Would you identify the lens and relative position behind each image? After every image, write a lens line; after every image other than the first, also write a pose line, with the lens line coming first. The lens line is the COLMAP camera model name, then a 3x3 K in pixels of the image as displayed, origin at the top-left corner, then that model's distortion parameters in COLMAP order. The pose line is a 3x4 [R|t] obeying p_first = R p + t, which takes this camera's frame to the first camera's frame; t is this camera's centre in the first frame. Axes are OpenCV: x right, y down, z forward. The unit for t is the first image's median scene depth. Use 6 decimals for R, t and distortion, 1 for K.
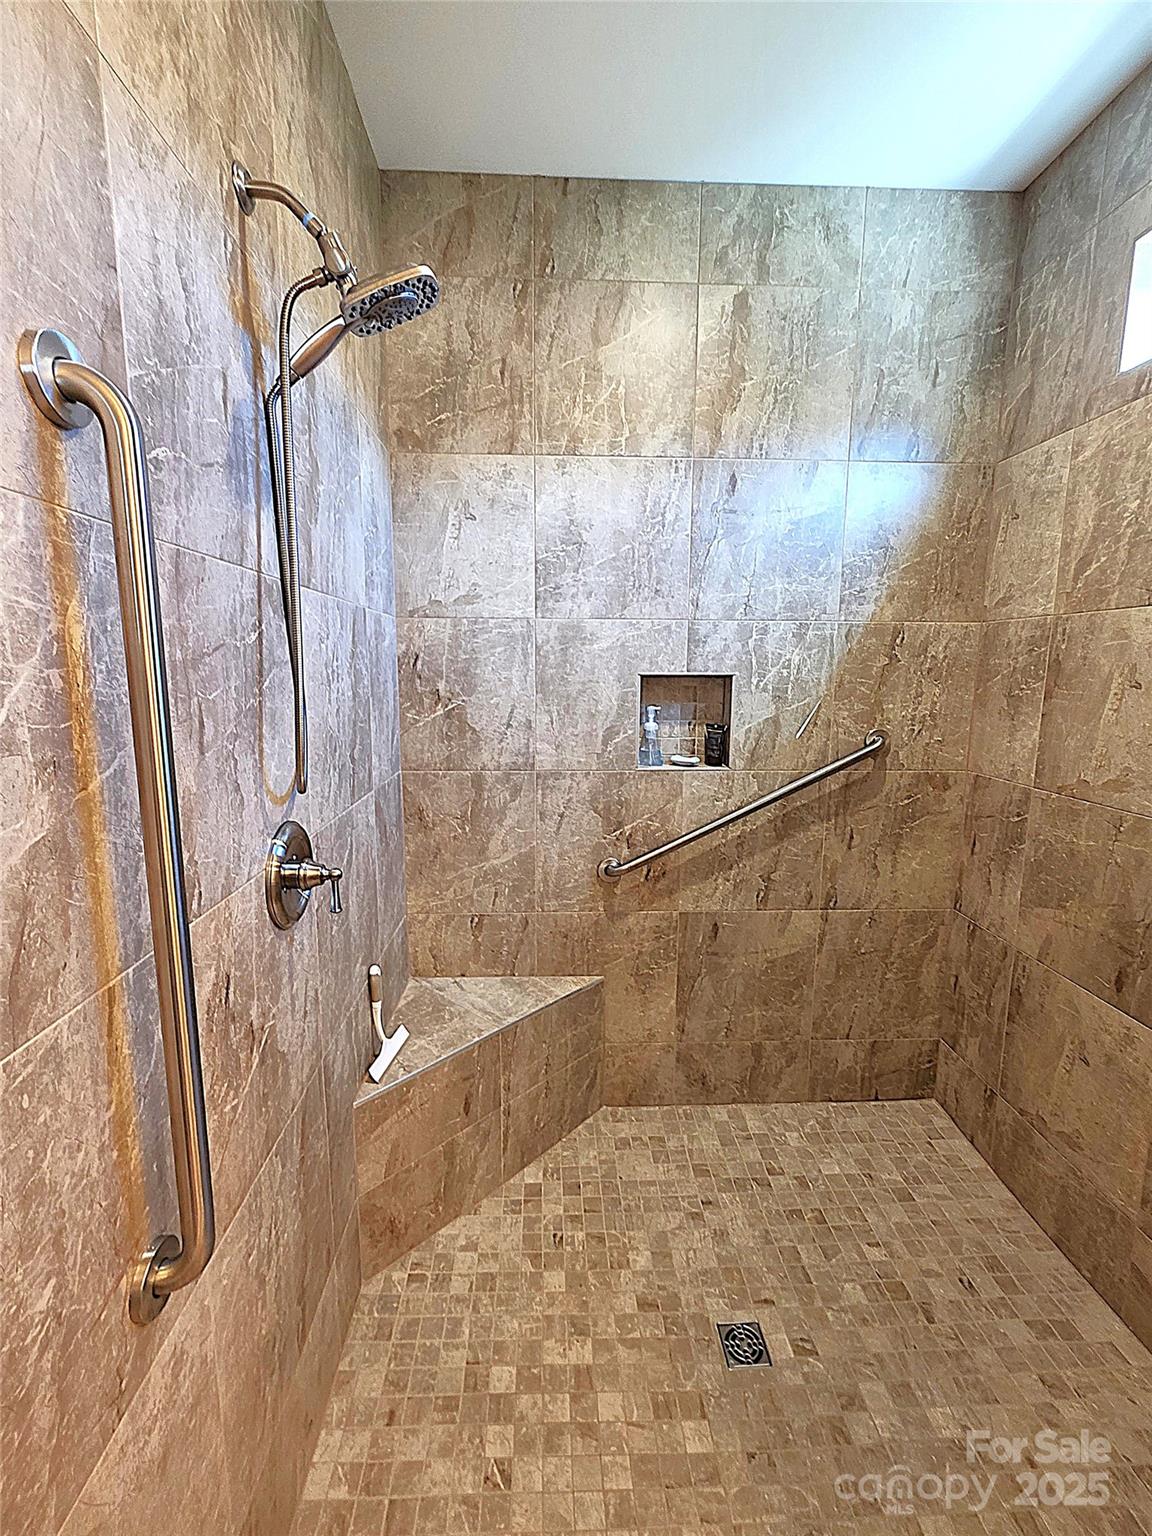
lens RADIAL K [[614.2, 0, 579.1], [0, 614.2, 762.3], [0, 0, 1]] dist [-0.000100, 0.000791]
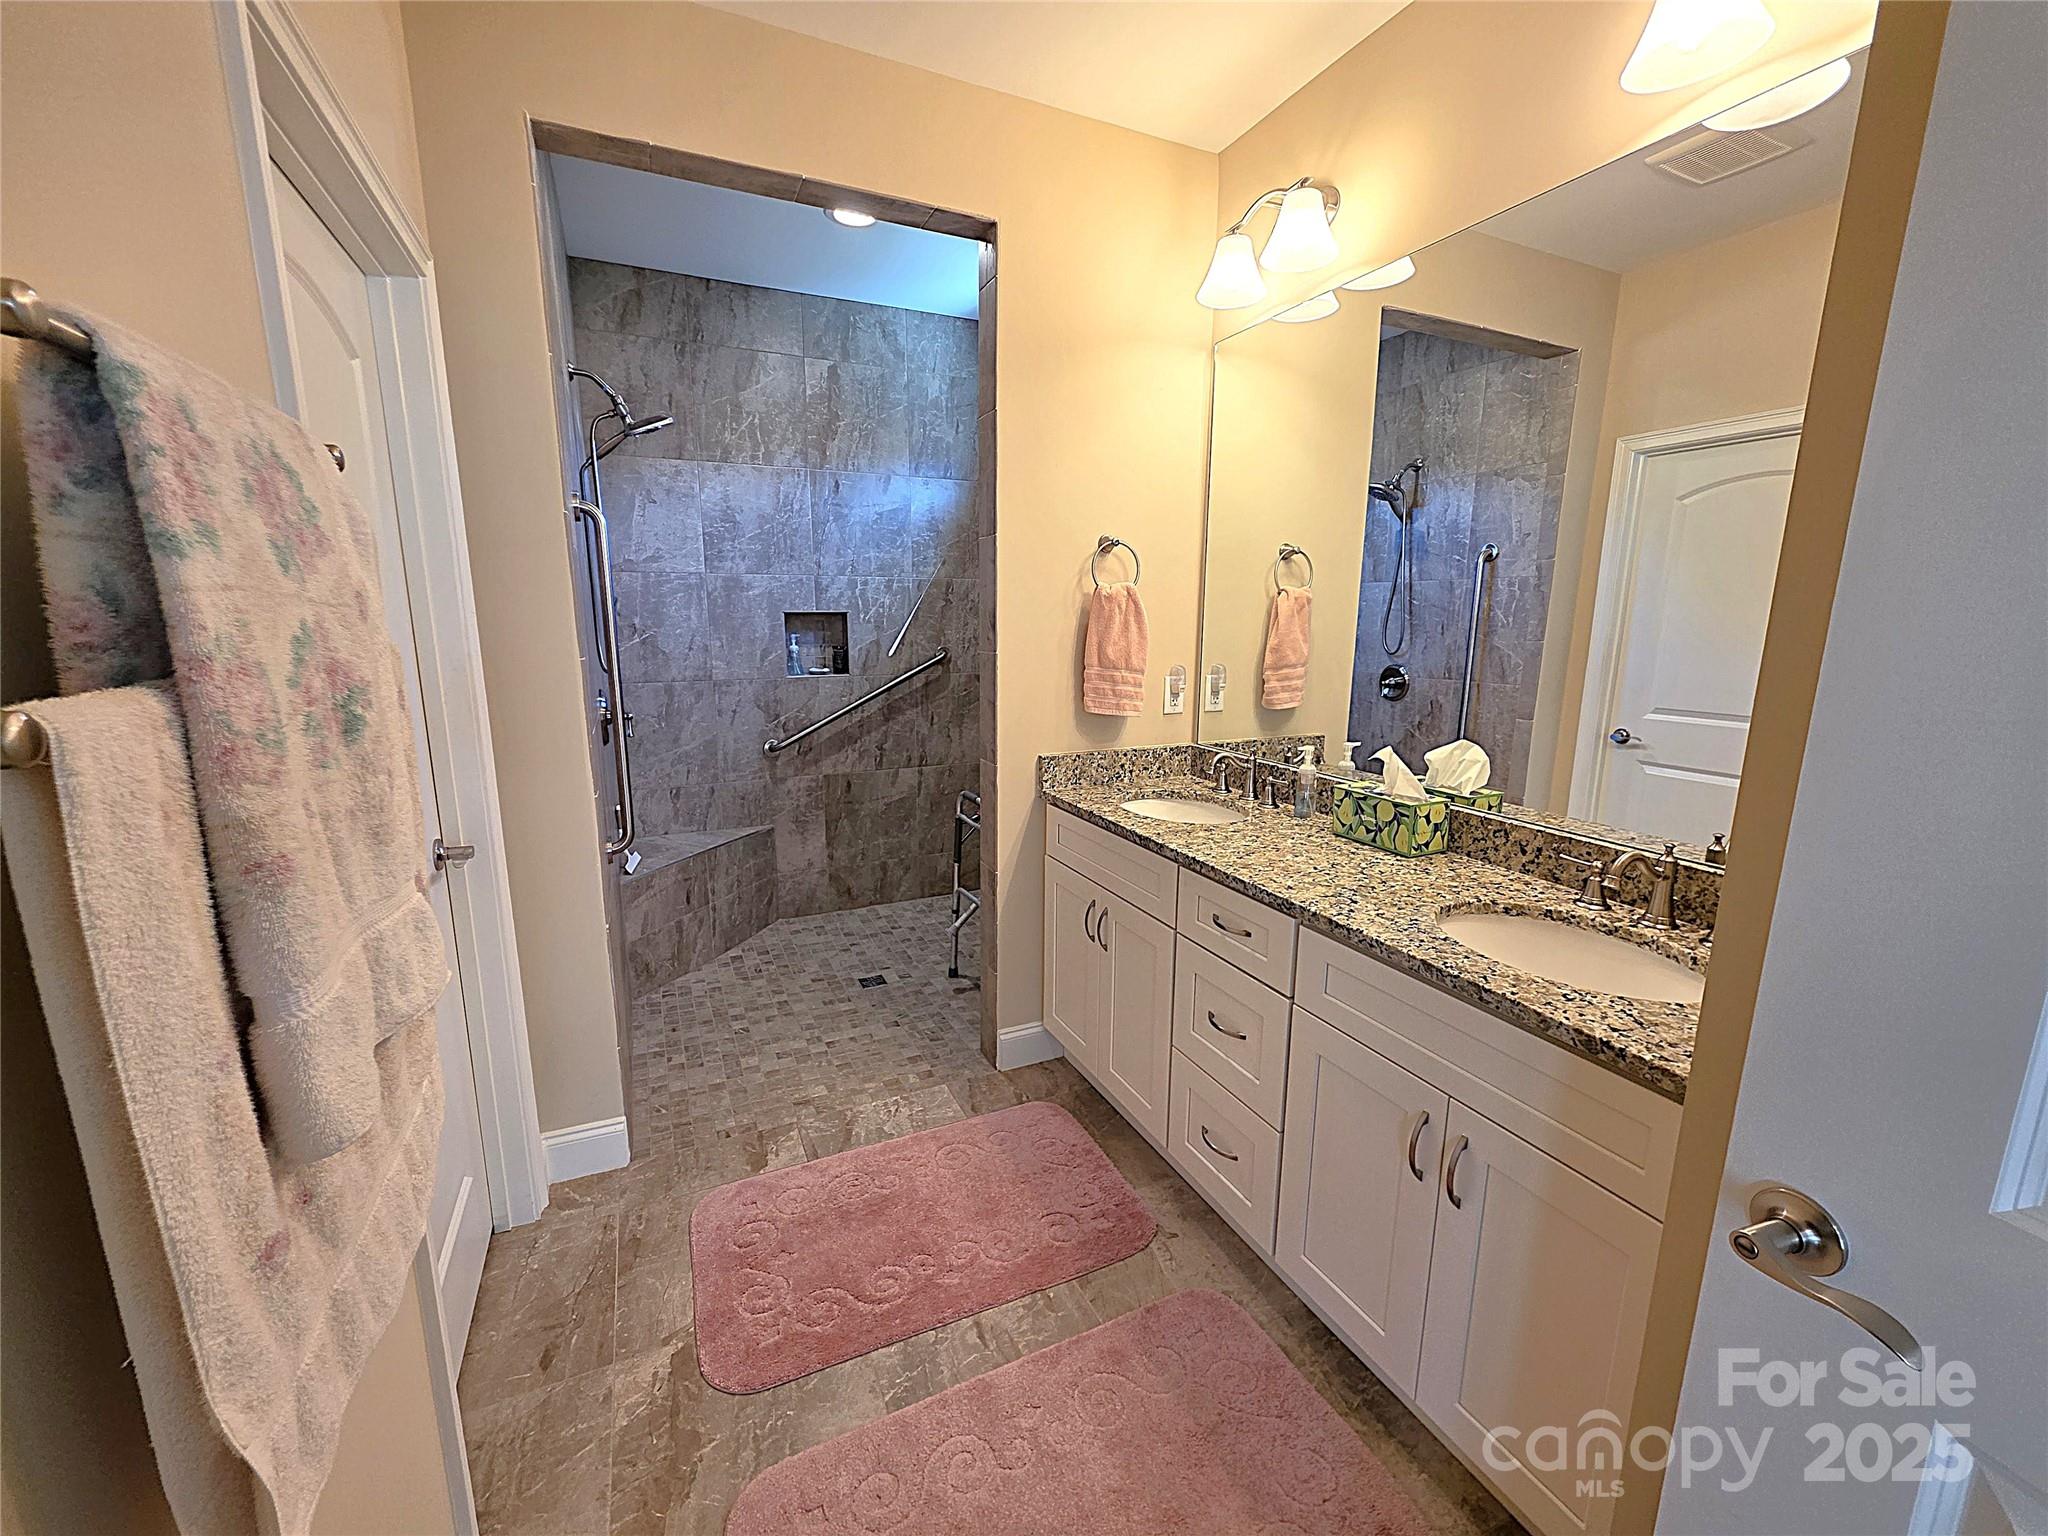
lens RADIAL K [[818.9, 0, 1025.4], [0, 818.9, 767.2], [0, 0, 1]] dist [-0.000100, 0.000791]
pose [[0.922708, -0.075595, 0.378015, -0.136409], [0.062084, 0.996925, 0.047820, 0.169831], [-0.380467, -0.020655, 0.924564, -1.045679]]
